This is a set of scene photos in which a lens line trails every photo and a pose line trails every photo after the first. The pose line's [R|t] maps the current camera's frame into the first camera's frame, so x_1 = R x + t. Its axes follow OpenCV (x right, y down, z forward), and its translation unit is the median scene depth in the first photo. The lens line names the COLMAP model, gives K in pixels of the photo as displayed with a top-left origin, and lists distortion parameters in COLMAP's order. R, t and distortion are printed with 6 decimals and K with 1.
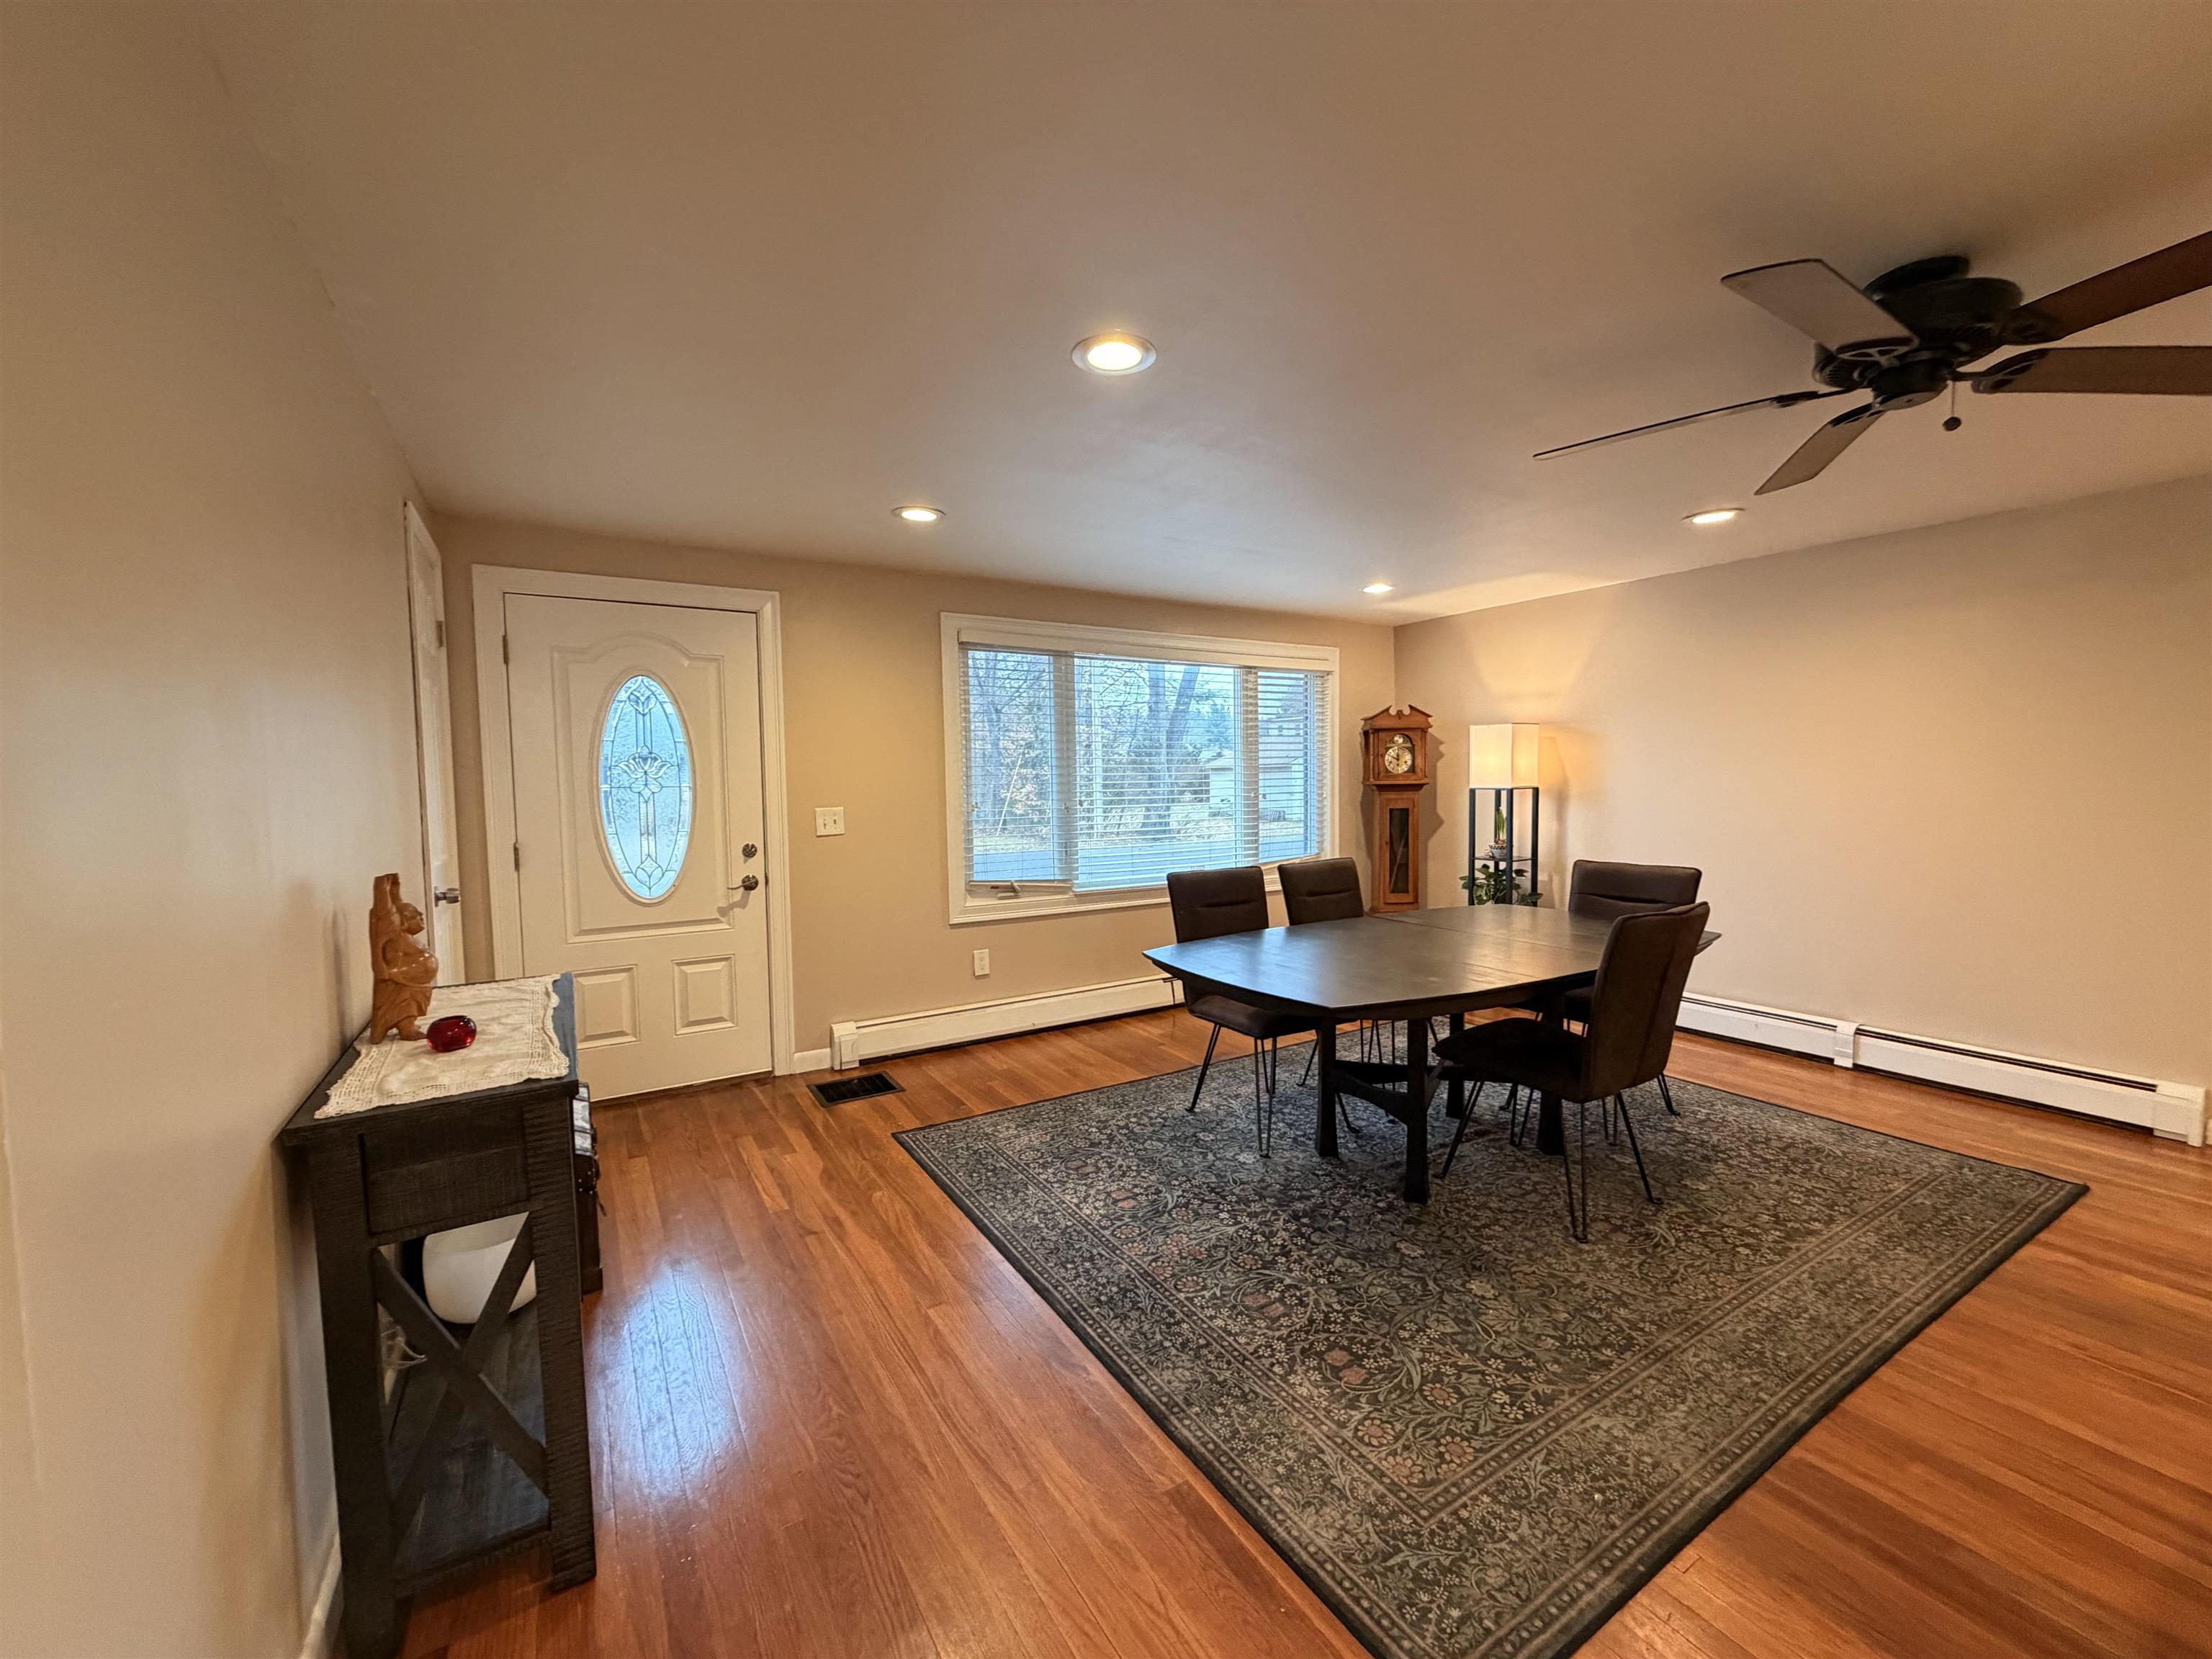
lens RADIAL K [[879.6, 0, 1097.8], [0, 879.6, 828.9], [0, 0, 1]] dist [0.000313, 0.000035]
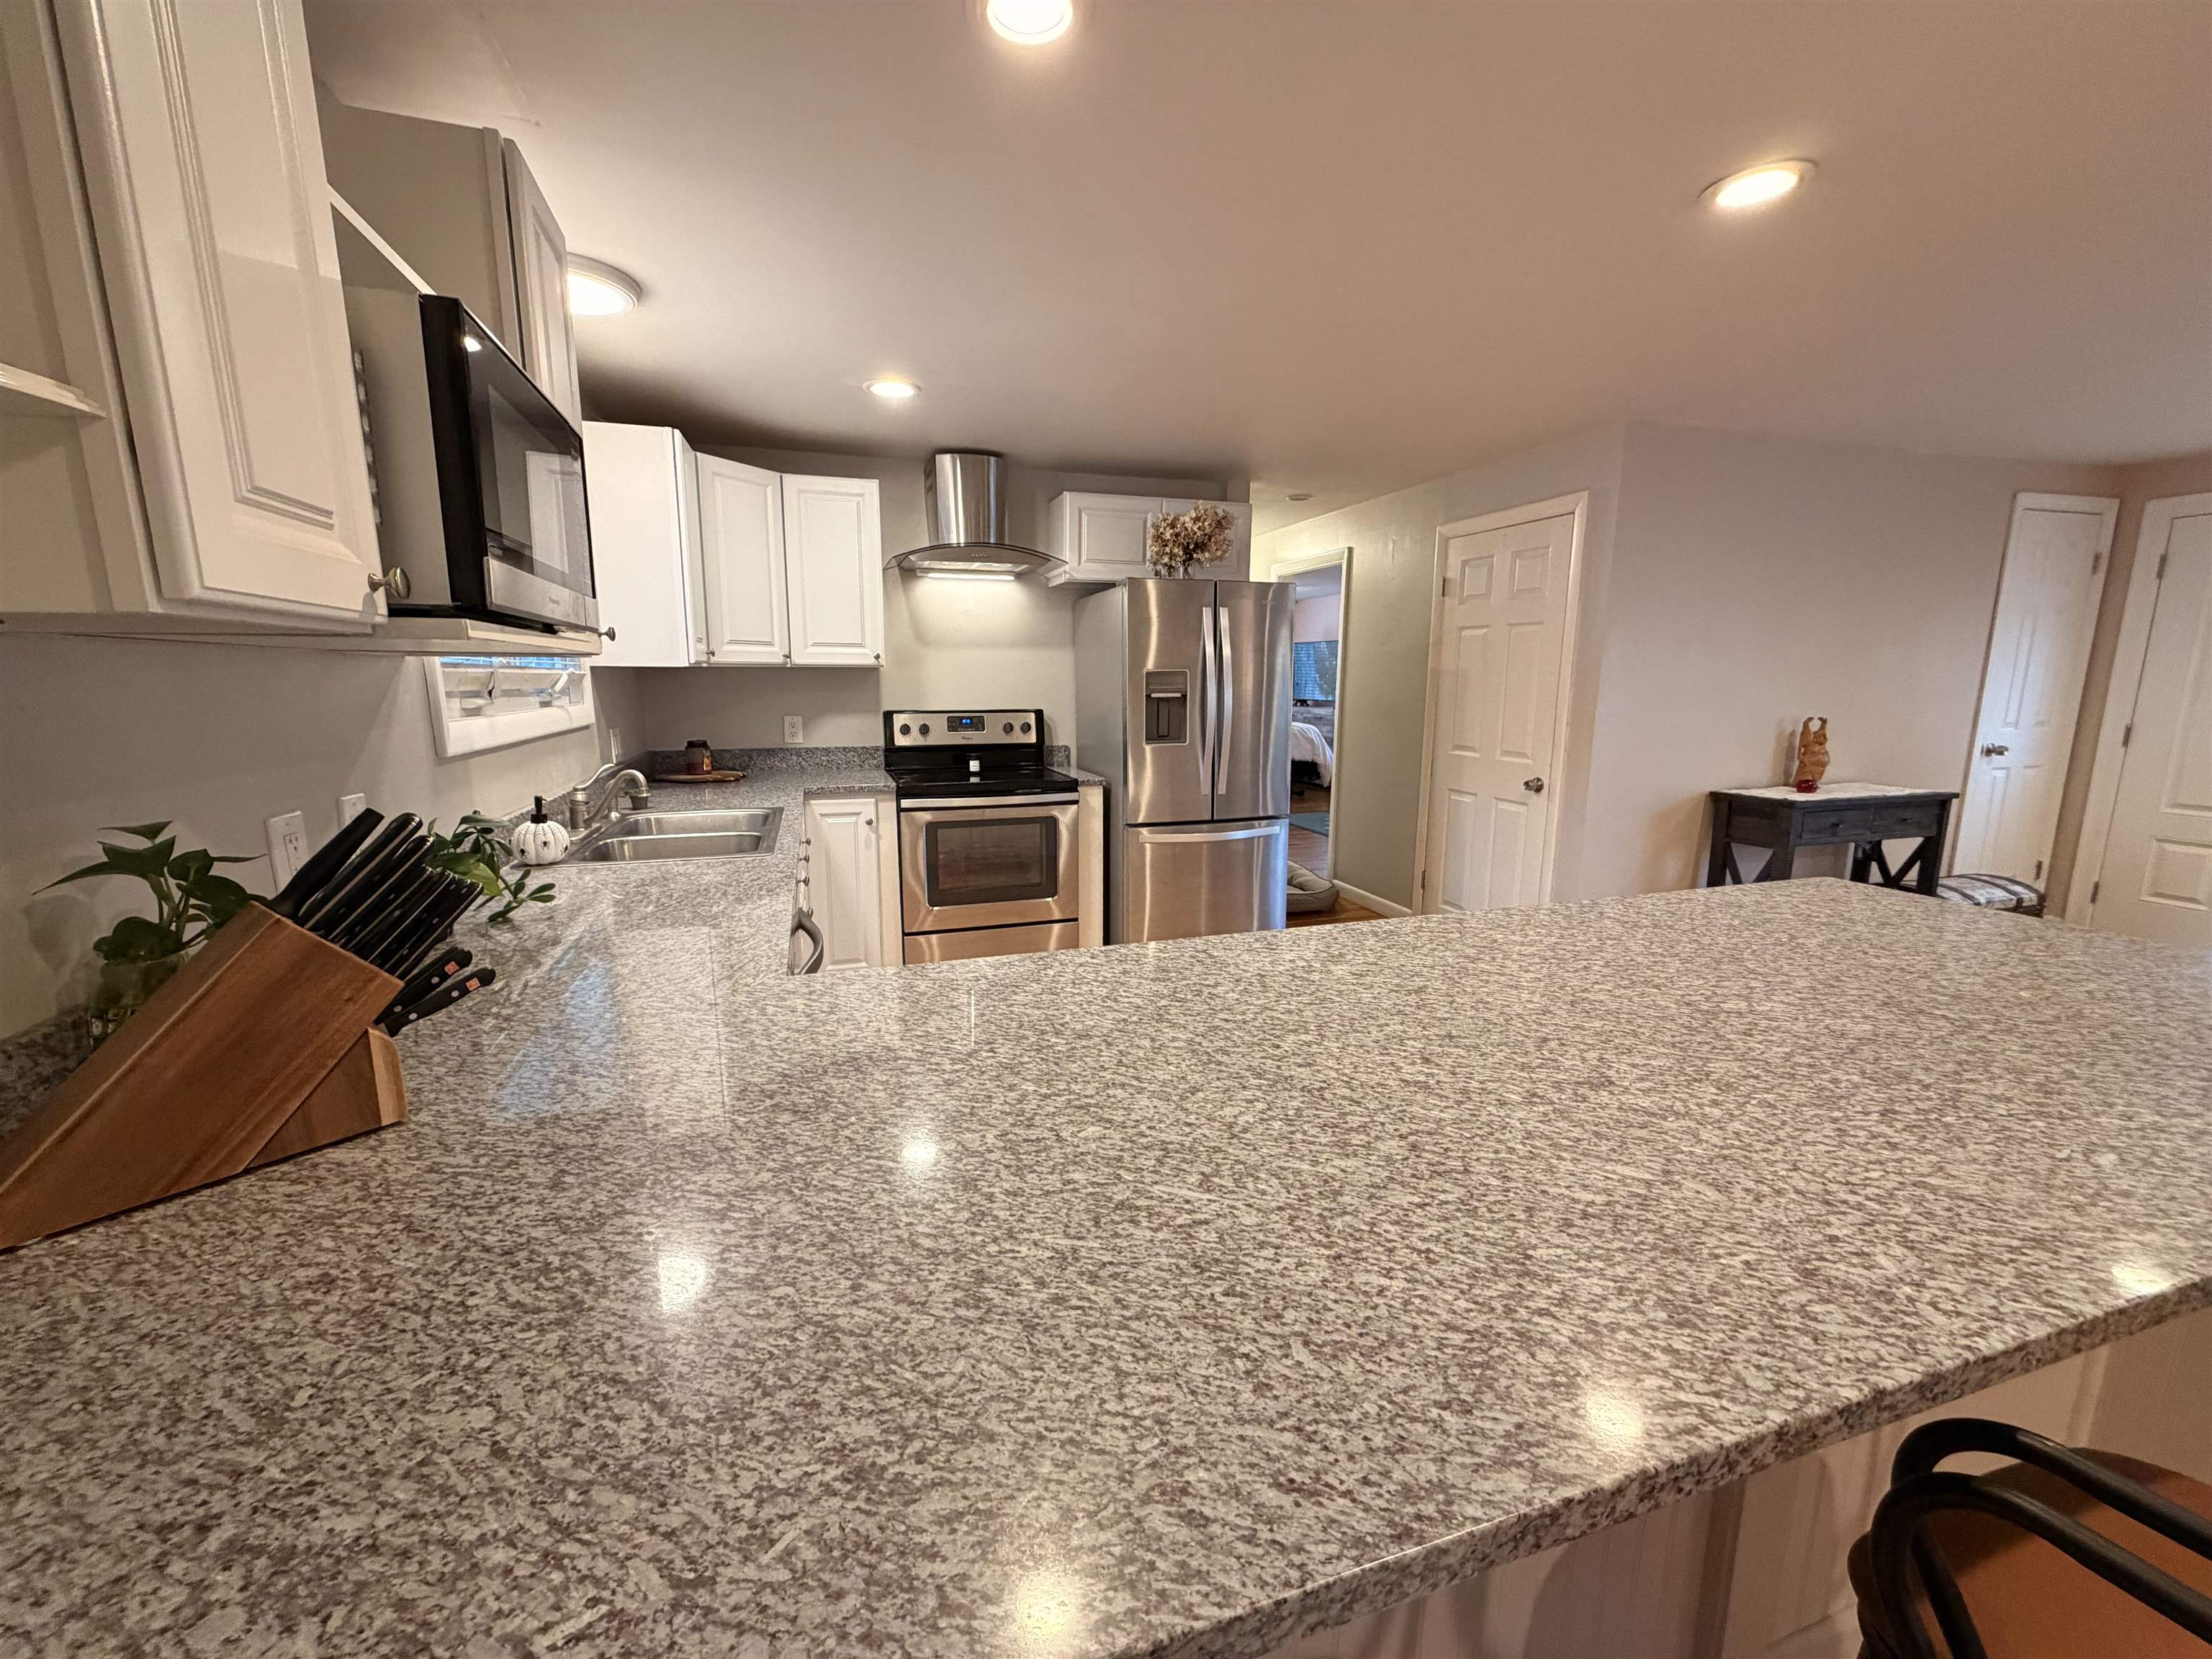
lens RADIAL K [[879.6, 0, 1096.4], [0, 879.6, 828.9], [0, 0, 1]] dist [0.000313, 0.000035]
pose [[-0.239137, 0.180049, -0.954147, 1.276217], [-0.053377, 0.978734, 0.198067, -0.011208], [0.969518, 0.098295, -0.224441, -0.187258]]
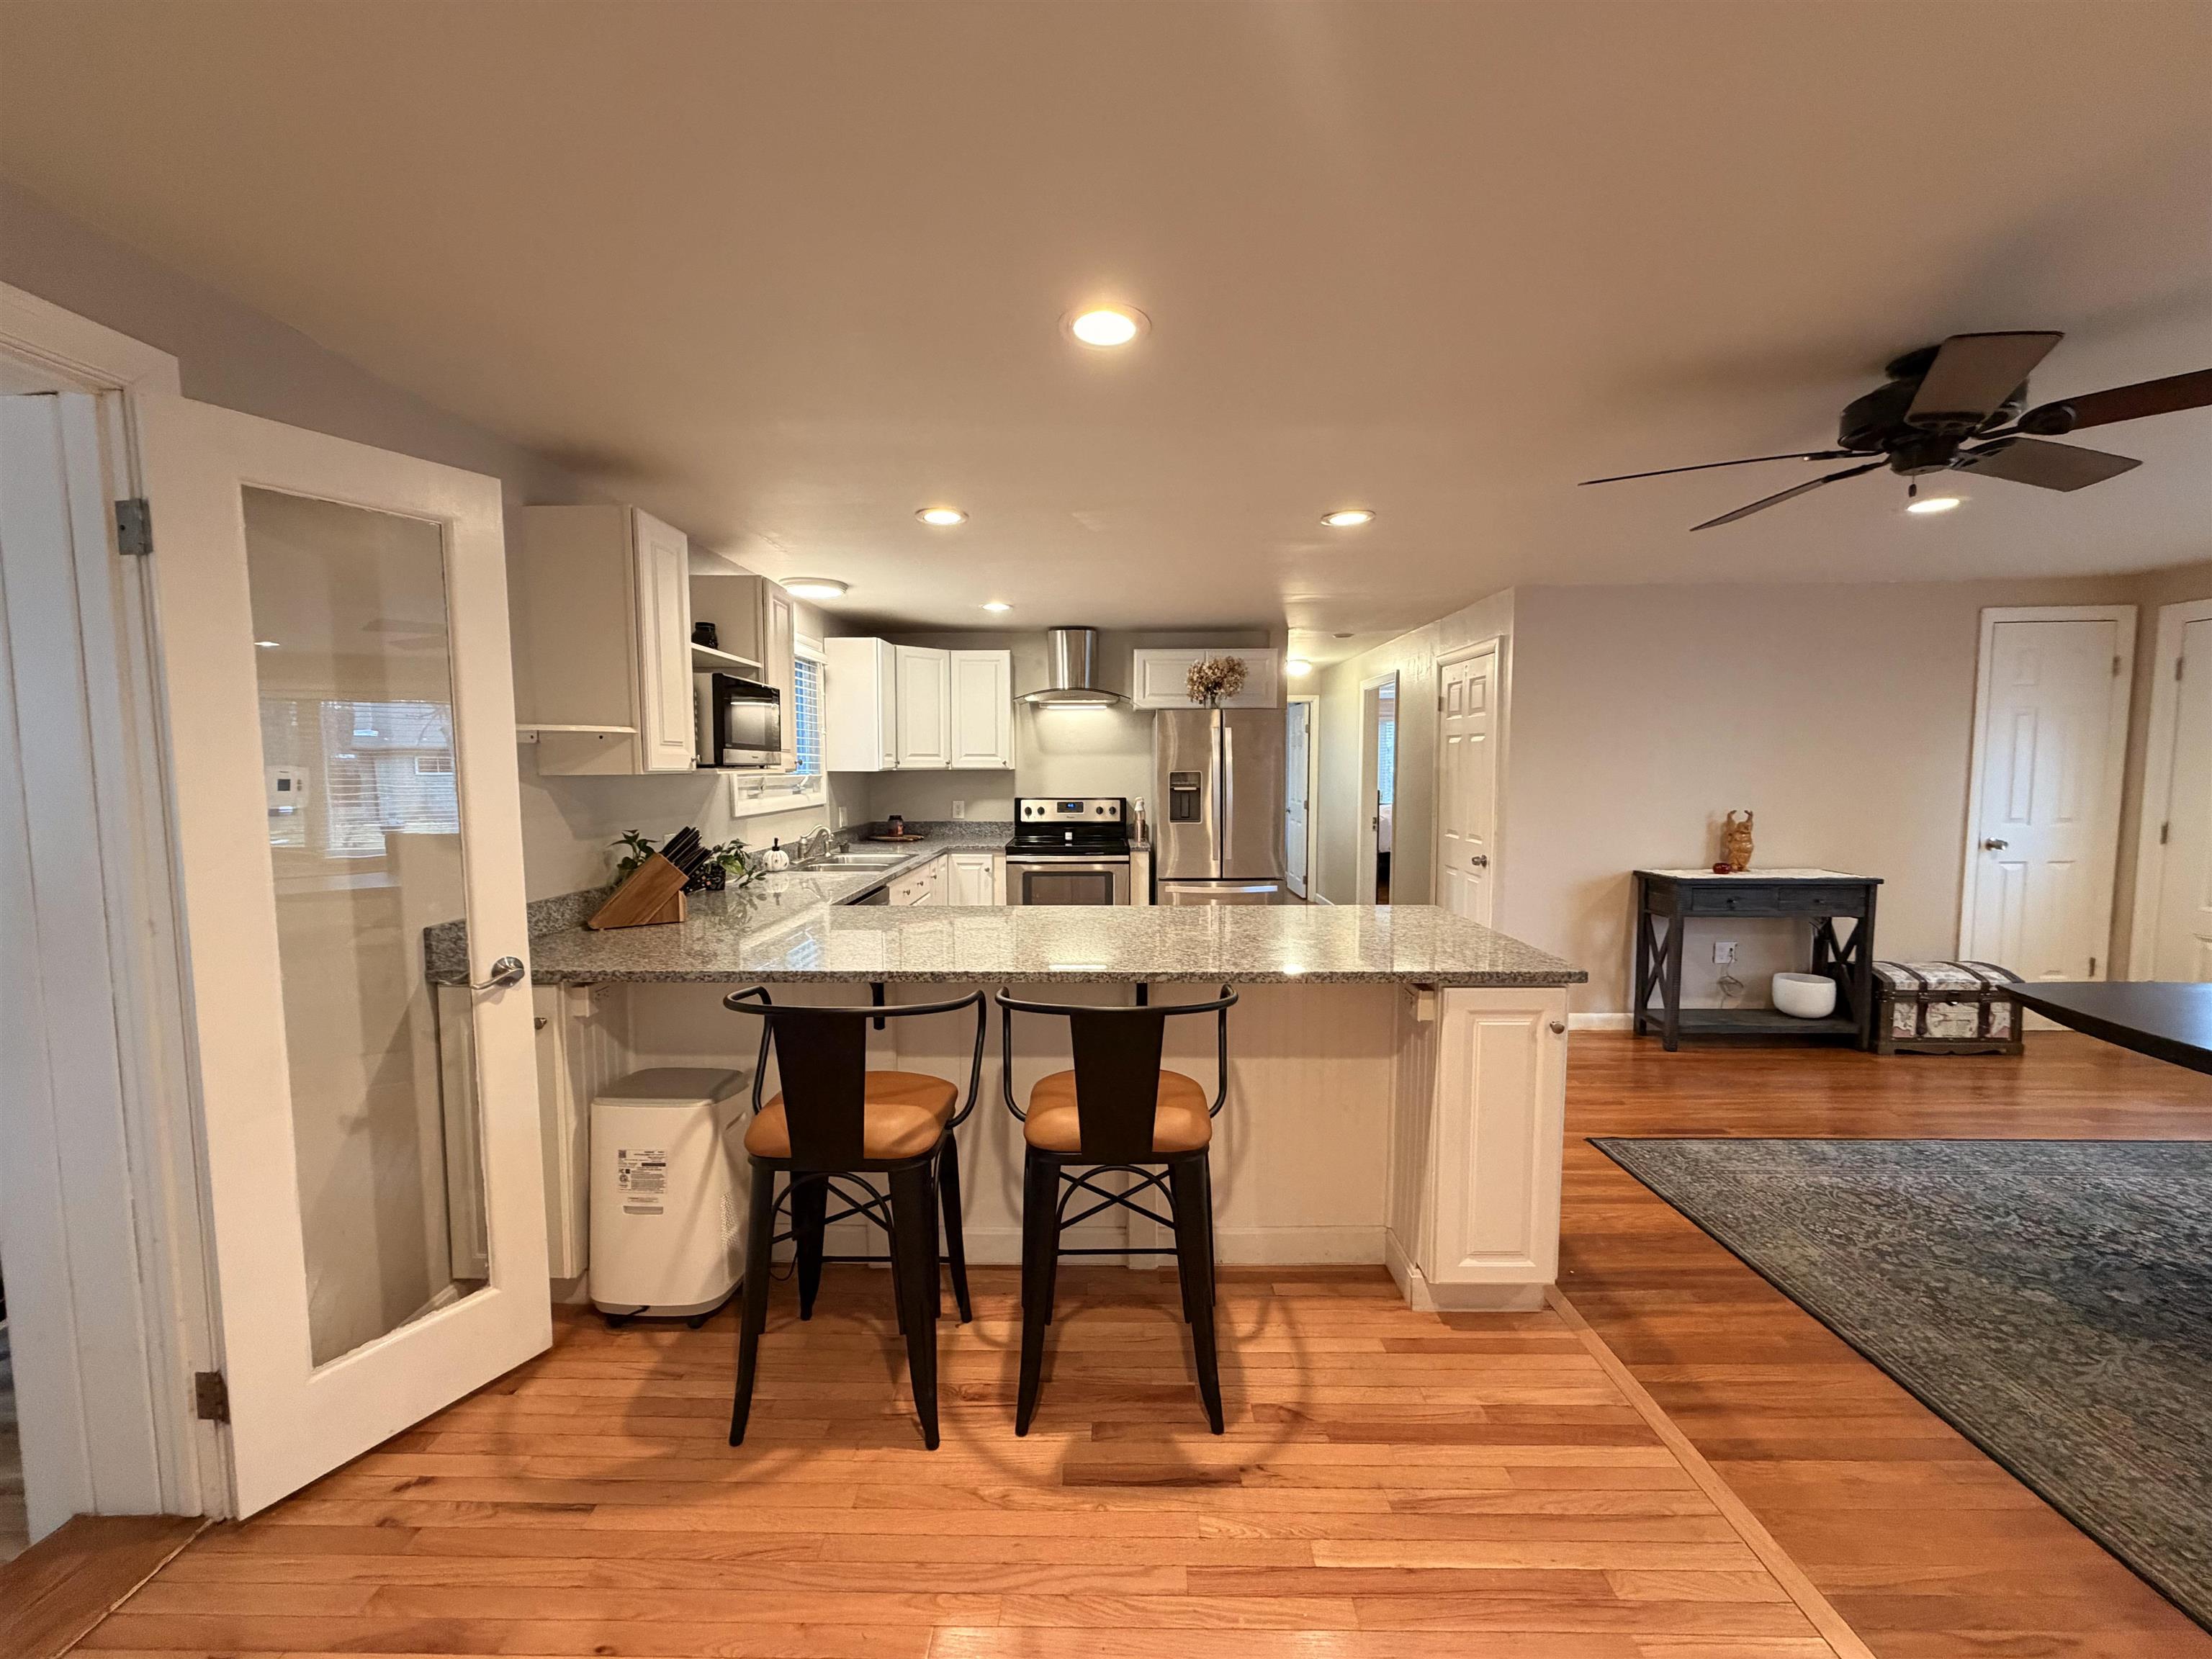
lens RADIAL K [[879.6, 0, 1097.1], [0, 879.6, 830.3], [0, 0, 1]] dist [0.000313, 0.000035]
pose [[-0.534875, 0.078582, -0.841269, 1.693795], [-0.038521, 0.992363, 0.117187, -0.085293], [0.844053, 0.095087, -0.527763, 0.519115]]
